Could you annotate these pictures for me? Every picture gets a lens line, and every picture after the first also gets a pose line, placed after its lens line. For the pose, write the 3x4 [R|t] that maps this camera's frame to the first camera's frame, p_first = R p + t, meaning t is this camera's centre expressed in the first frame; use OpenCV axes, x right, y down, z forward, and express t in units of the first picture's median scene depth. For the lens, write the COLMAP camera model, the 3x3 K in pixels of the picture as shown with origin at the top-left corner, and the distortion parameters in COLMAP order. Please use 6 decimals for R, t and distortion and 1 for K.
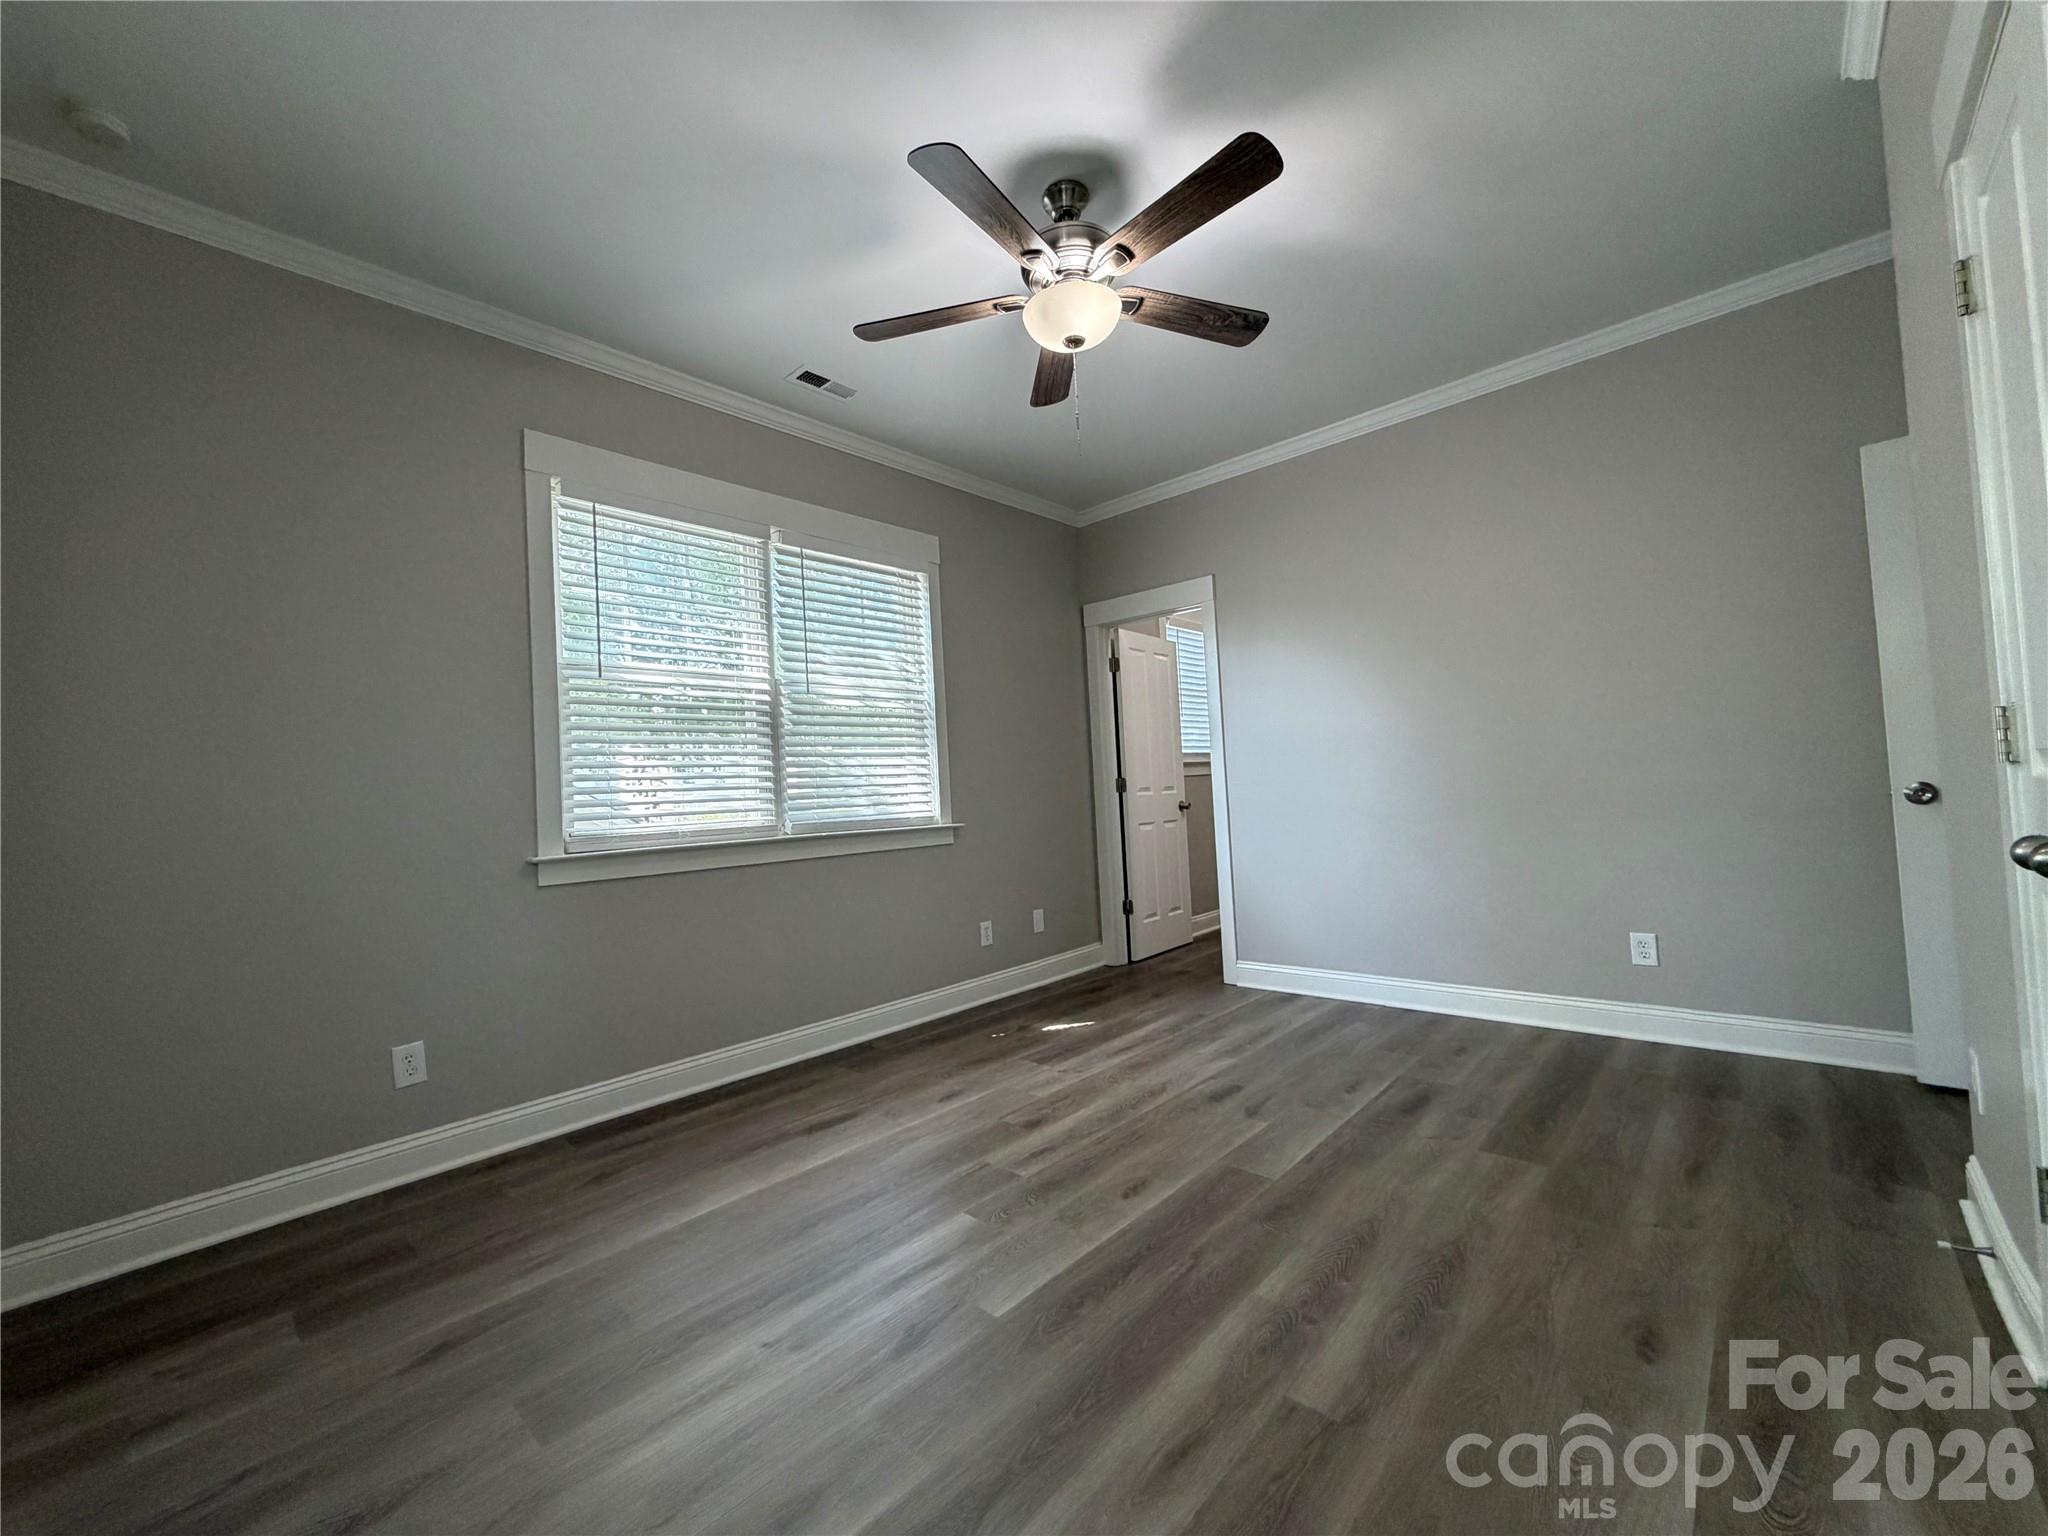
lens RADIAL K [[818.0, 0, 1015.2], [0, 818.0, 766.1], [0, 0, 1]] dist [0.000739, 0.000297]
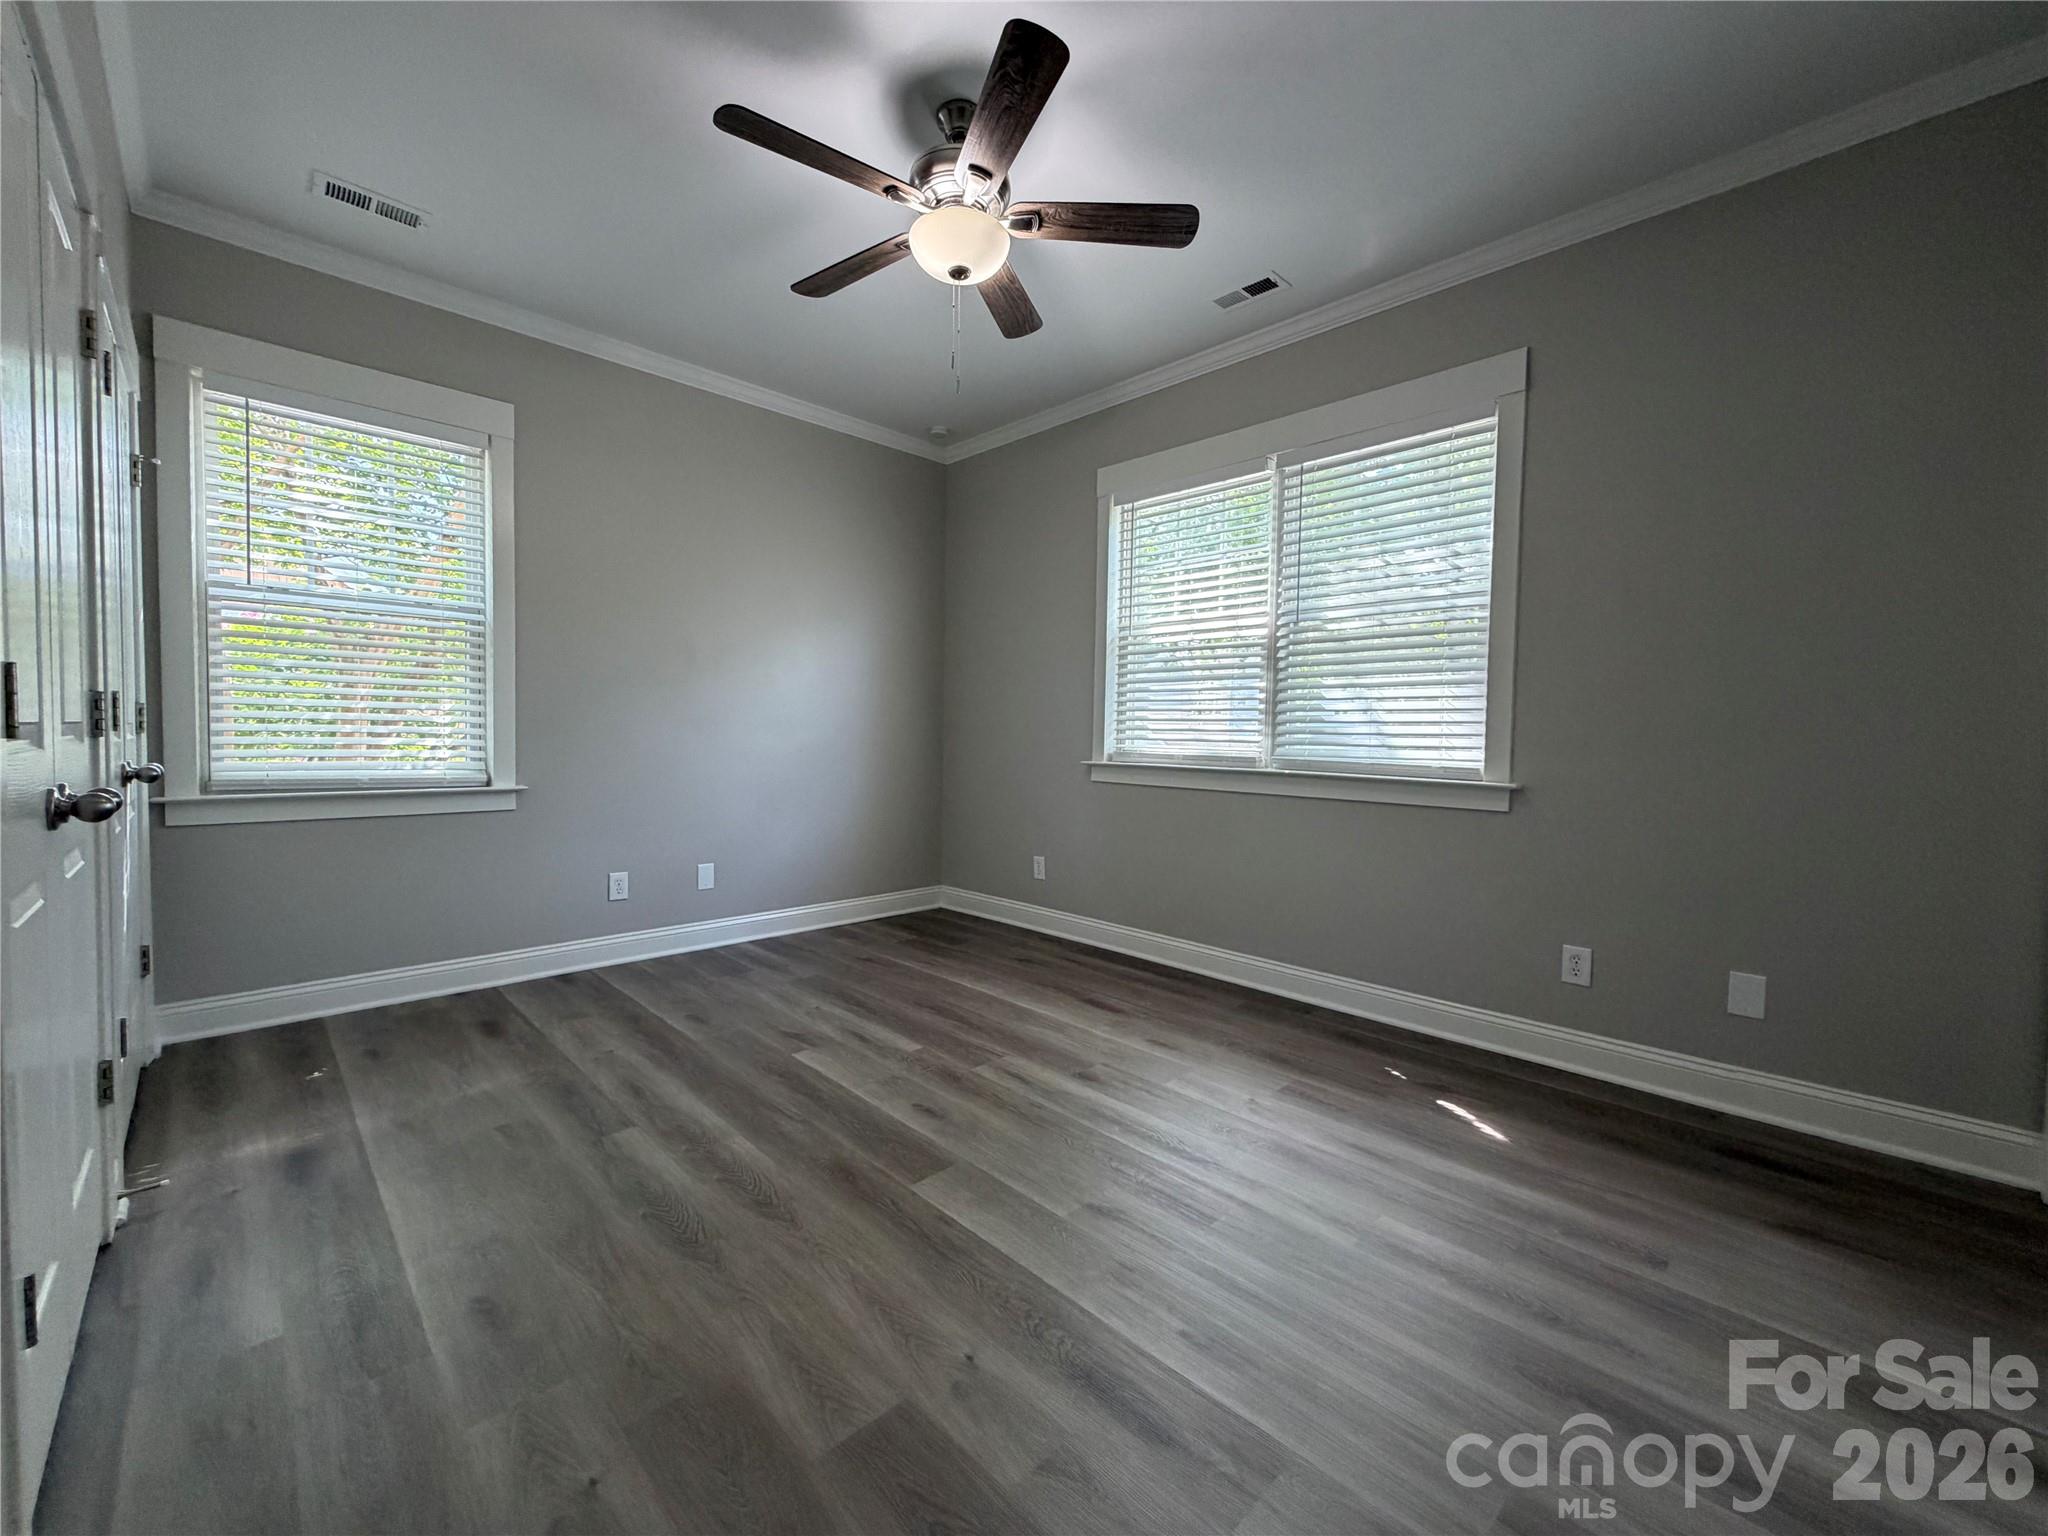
lens RADIAL K [[818.0, 0, 1022.3], [0, 818.0, 768.6], [0, 0, 1]] dist [0.000739, 0.000297]
pose [[-0.049562, 0.092468, -0.994481, 0.856731], [0.020766, 0.995585, 0.091535, -0.016648], [0.998555, -0.016114, -0.051263, 0.876001]]
